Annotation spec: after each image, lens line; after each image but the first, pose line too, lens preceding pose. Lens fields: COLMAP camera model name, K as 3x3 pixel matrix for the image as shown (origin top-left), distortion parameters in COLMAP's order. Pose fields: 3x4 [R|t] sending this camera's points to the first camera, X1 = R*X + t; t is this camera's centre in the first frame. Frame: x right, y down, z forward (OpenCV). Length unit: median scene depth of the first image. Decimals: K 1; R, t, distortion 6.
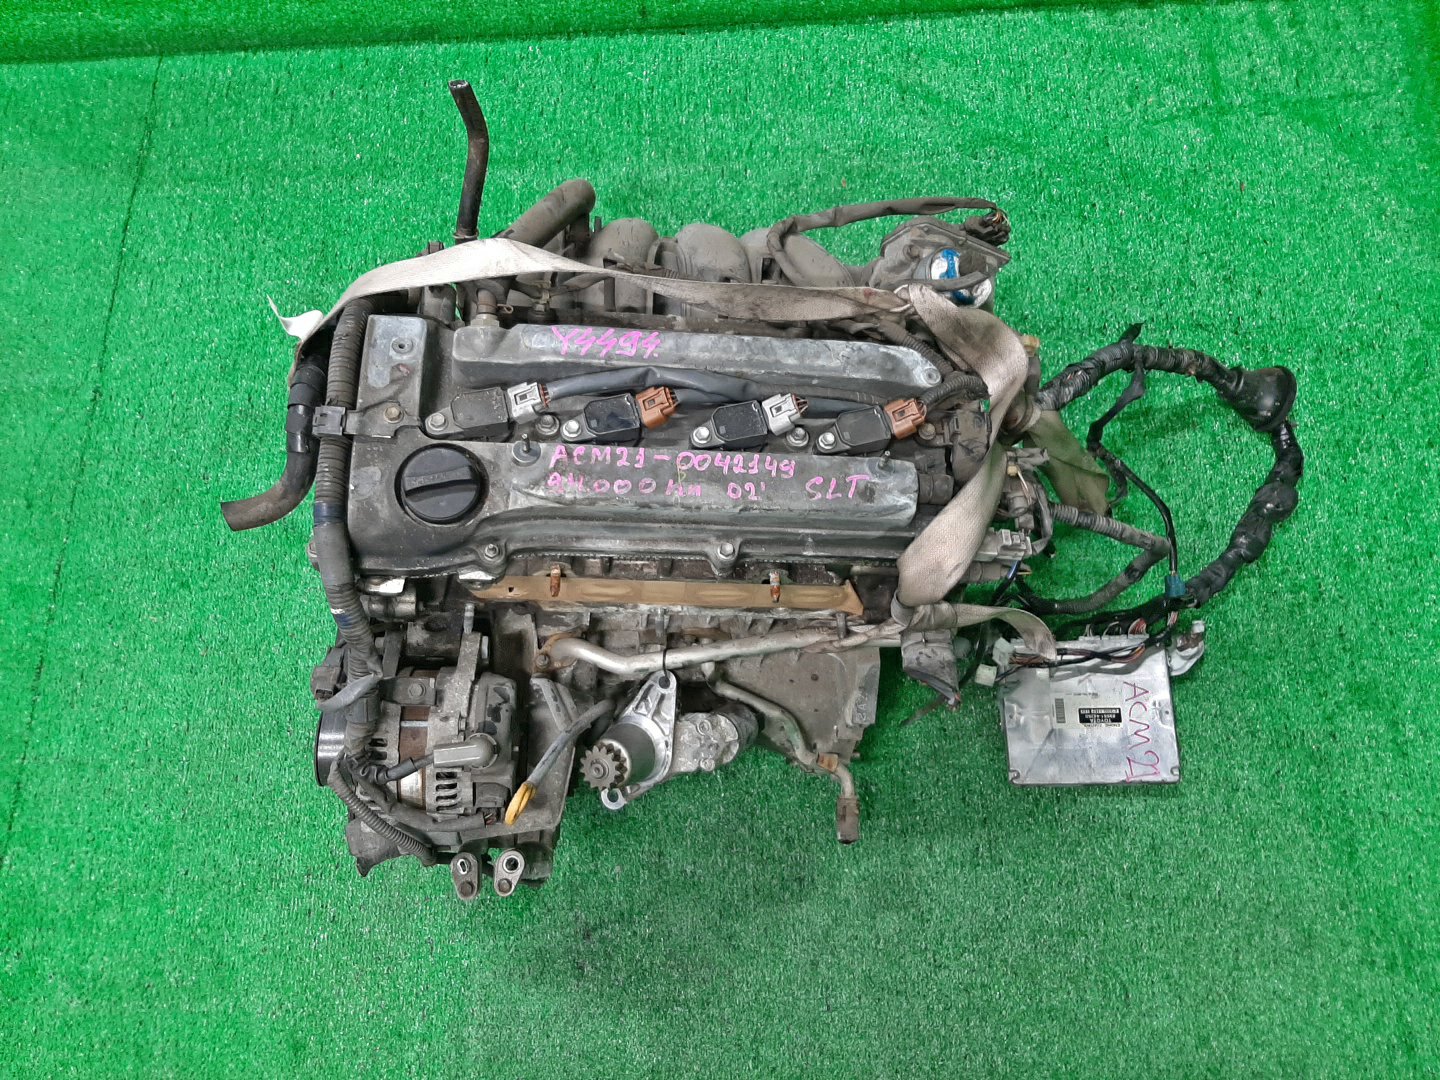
lens RADIAL K [[1109.4, 0, 723.3], [0, 1109.4, 534.9], [0, 0, 1]] dist [0.011311, -0.038011]
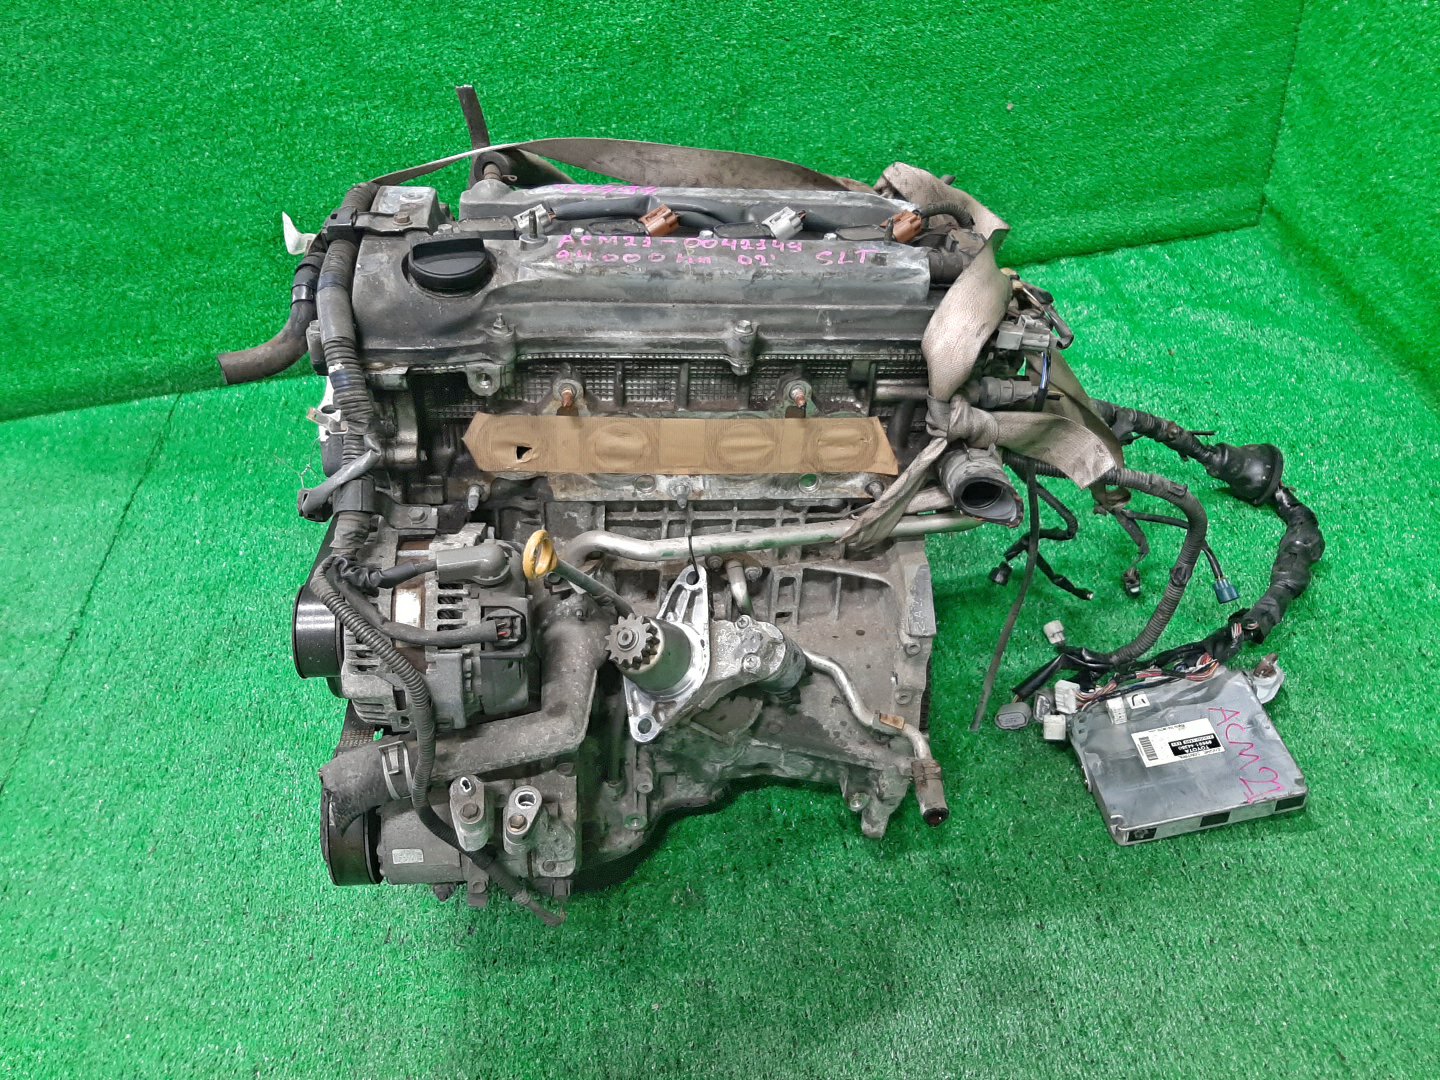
lens RADIAL K [[1109.4, 0, 712.4], [0, 1109.4, 538.3], [0, 0, 1]] dist [0.011311, -0.038011]
pose [[0.993842, -0.104196, 0.037700, -0.076340], [0.109288, 0.865595, -0.488673, 0.611269], [0.018285, 0.489783, 0.871652, 0.239126]]
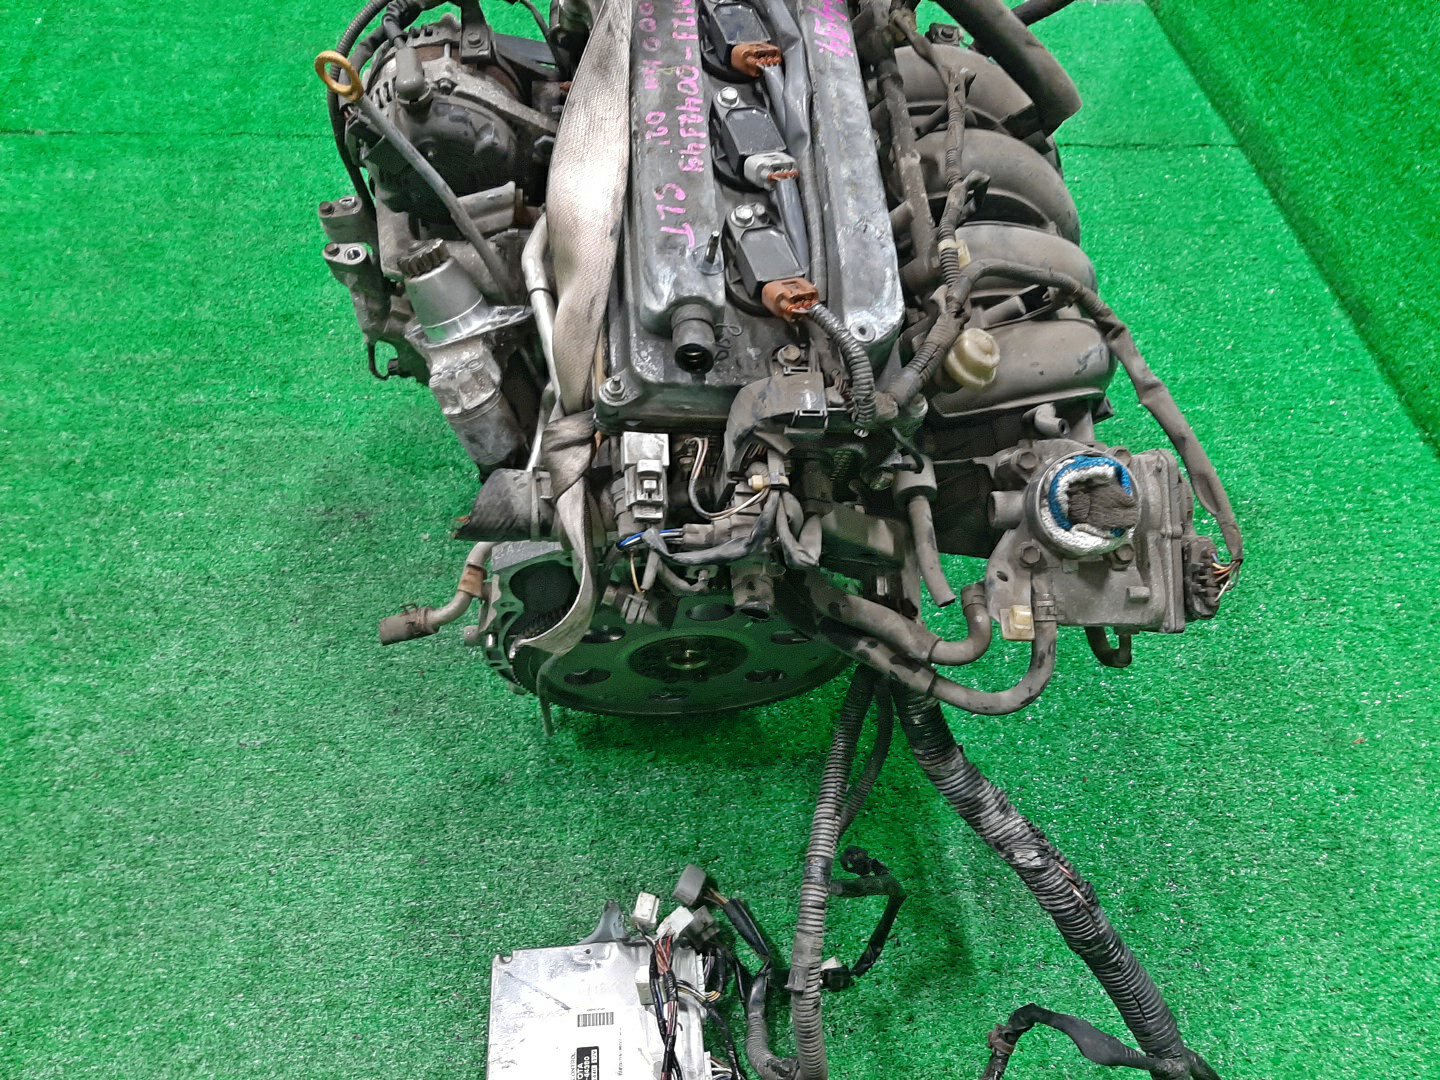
lens RADIAL K [[1109.4, 0, 719.3], [0, 1109.4, 544.1], [0, 0, 1]] dist [0.011311, -0.038011]
pose [[0.086561, 0.830397, -0.550407, 0.672524], [-0.960373, 0.216477, 0.175563, -0.149236], [0.264937, 0.513399, 0.816229, 0.472296]]
